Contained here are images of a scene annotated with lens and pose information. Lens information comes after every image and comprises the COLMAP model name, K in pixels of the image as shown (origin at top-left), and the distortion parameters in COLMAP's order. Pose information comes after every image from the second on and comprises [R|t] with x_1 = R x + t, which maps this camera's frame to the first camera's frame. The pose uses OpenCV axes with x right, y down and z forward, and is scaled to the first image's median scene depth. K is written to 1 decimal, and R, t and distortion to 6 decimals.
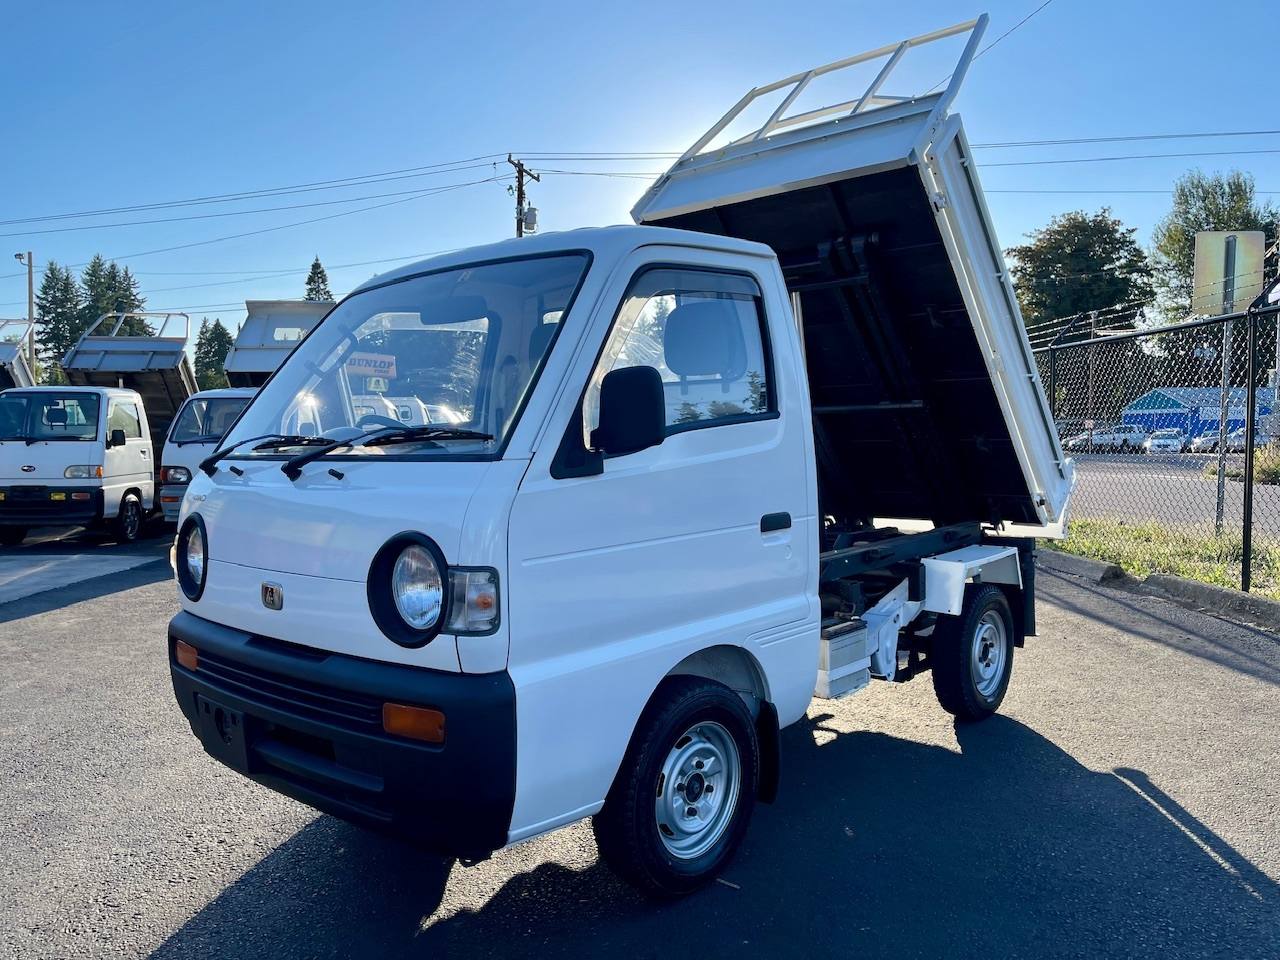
lens RADIAL K [[974.4, 0, 644.1], [0, 974.4, 479.8], [0, 0, 1]] dist [0.075575, -0.100788]
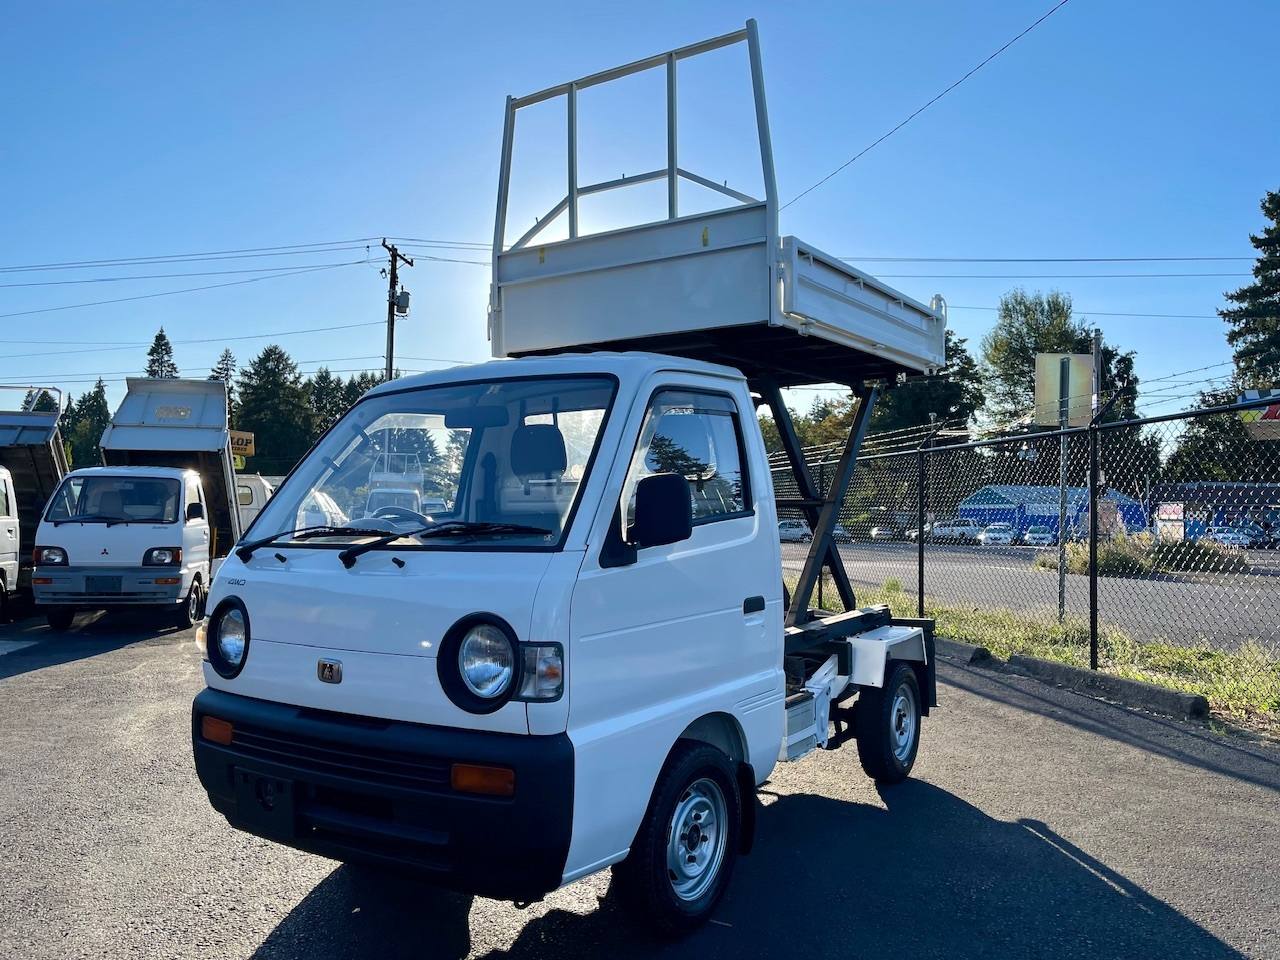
lens RADIAL K [[974.4, 0, 647.6], [0, 974.4, 484.1], [0, 0, 1]] dist [0.075575, -0.100788]
pose [[0.989133, 0.022898, 0.145230, -0.115734], [-0.010783, 0.996436, -0.083663, -0.001088], [-0.146628, 0.081188, 0.985854, -0.103652]]
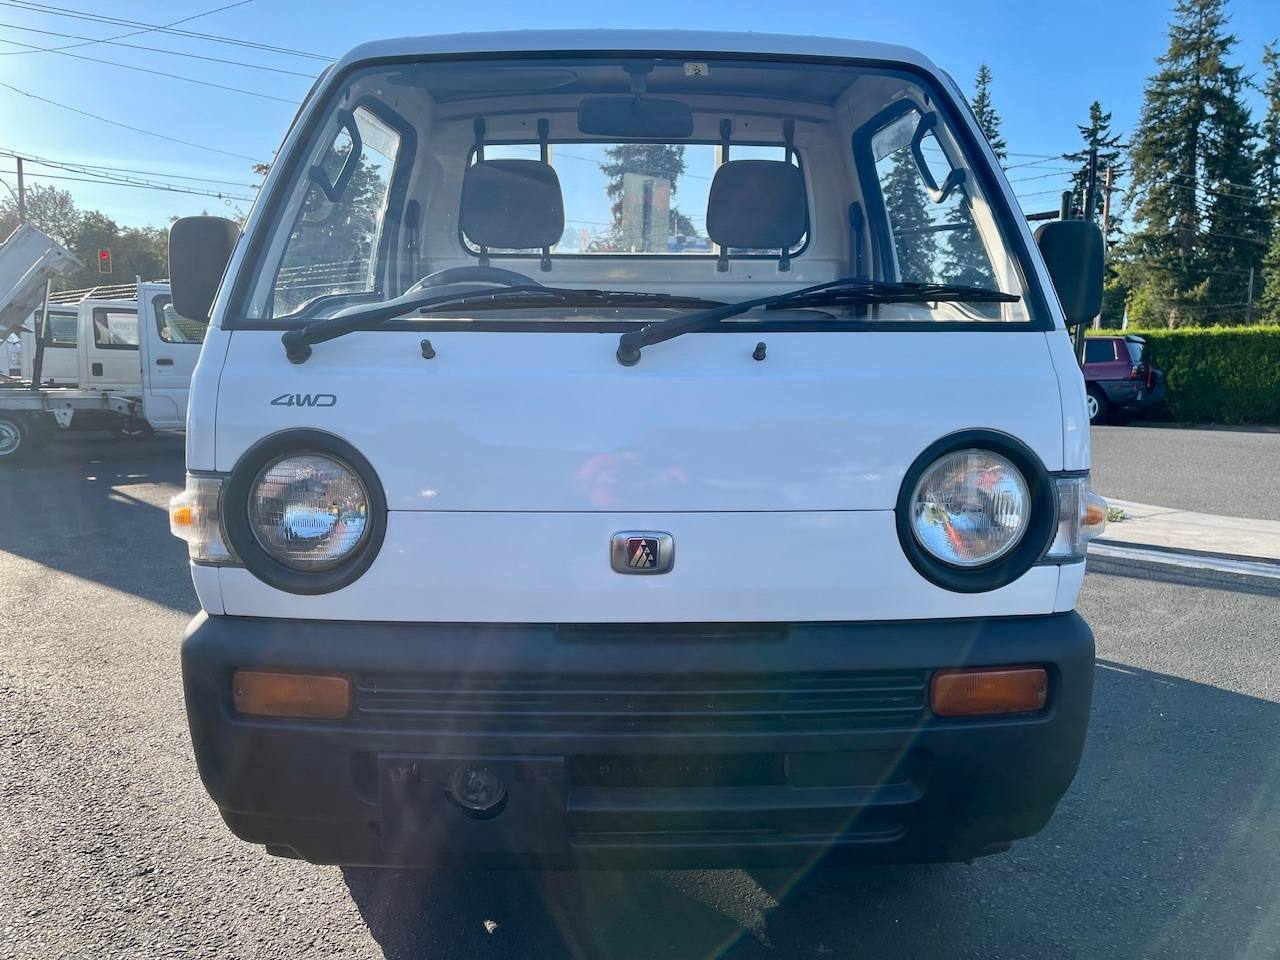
lens RADIAL K [[974.4, 0, 639.4], [0, 974.4, 489.0], [0, 0, 1]] dist [0.075575, -0.100788]
pose [[0.747092, -0.074935, 0.660484, -0.472770], [0.019695, 0.995685, 0.090688, 0.015810], [-0.664429, -0.054744, 0.745344, 0.335780]]
